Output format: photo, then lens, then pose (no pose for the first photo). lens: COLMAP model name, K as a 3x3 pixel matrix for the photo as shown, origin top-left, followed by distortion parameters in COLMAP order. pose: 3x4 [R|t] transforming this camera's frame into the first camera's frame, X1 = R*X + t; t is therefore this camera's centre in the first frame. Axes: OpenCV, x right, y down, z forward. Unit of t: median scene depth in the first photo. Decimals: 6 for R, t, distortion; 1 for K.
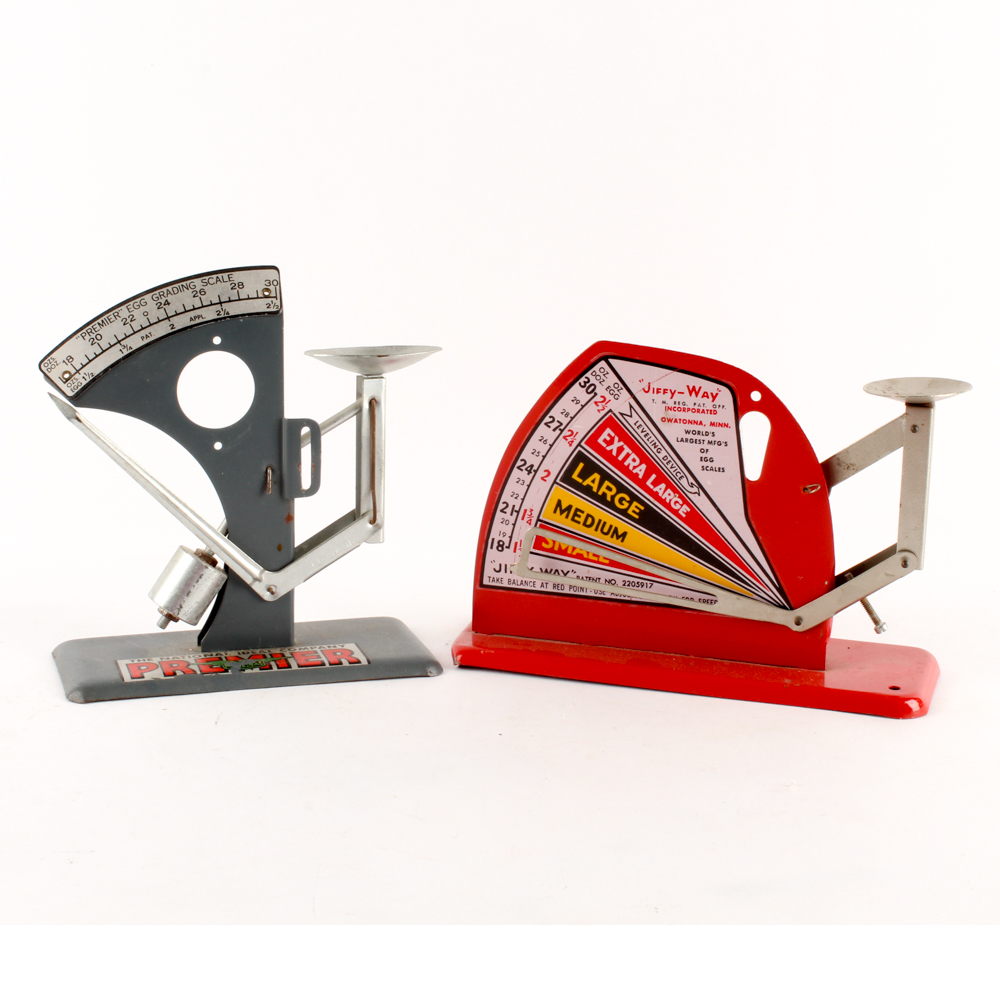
lens RADIAL K [[2116.4, 0, 502.1], [0, 2116.4, 490.2], [0, 0, 1]] dist [-0.113631, 0.000000]
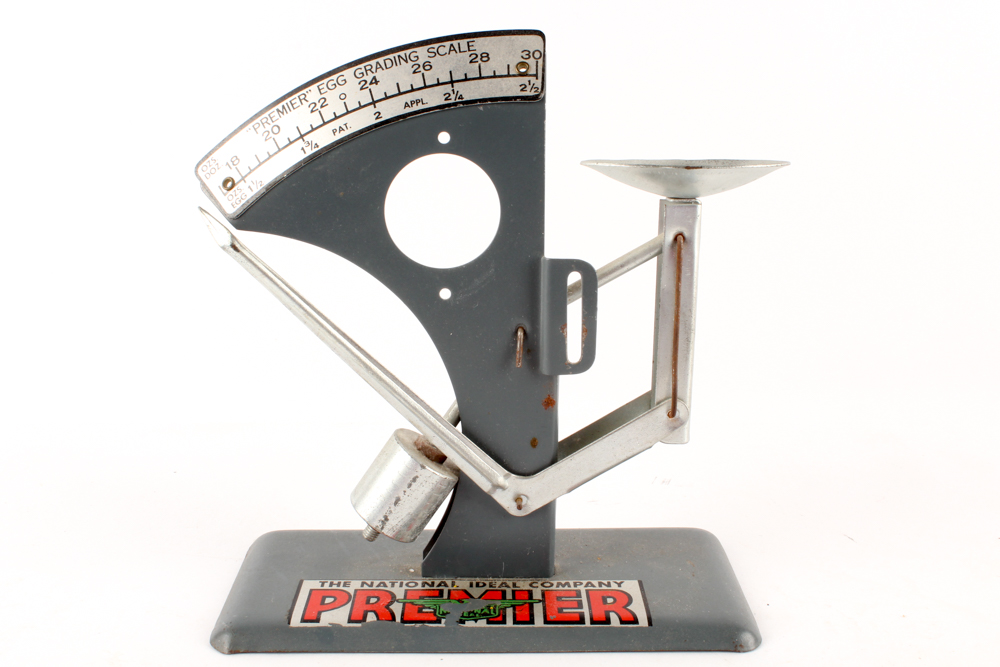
lens RADIAL K [[1148.8, 0, 478.7], [0, 1148.8, 334.6], [0, 0, 1]] dist [-0.109382, 0.000000]
pose [[0.953080, 0.059639, -0.296787, -0.012775], [-0.049187, 0.997882, 0.042569, -0.024358], [0.298697, -0.025974, 0.953994, 0.648646]]
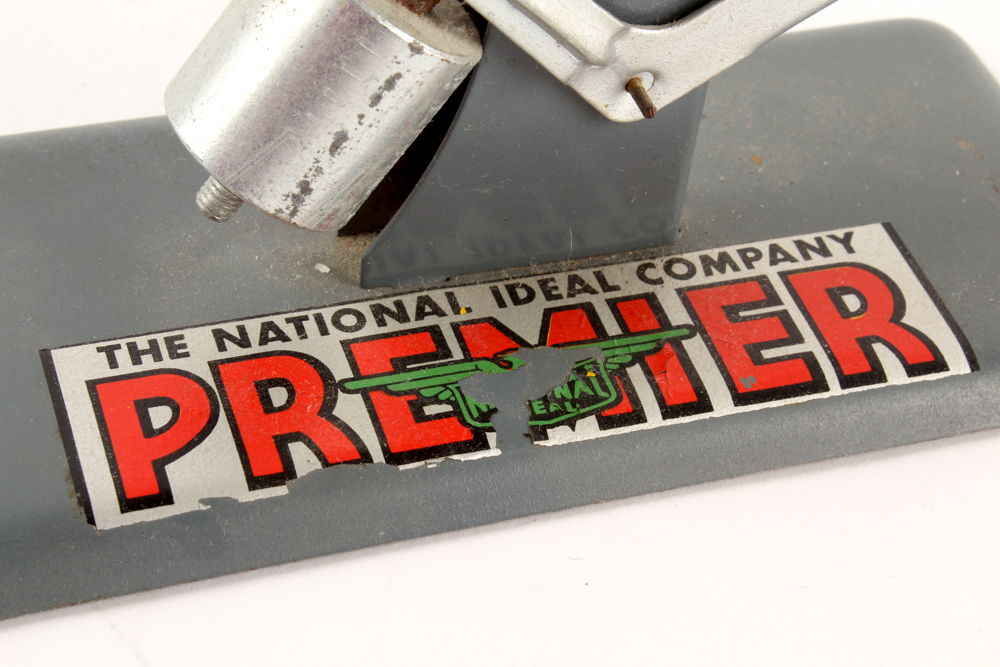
lens RADIAL K [[2289.8, 0, 496.5], [0, 2289.8, 333.6], [0, 0, 1]] dist [0.070745, 0.000000]
pose [[0.996717, 0.042143, 0.069128, -0.148557], [-0.071075, 0.864343, 0.497854, -0.068025], [-0.038769, -0.501133, 0.864501, 0.758251]]
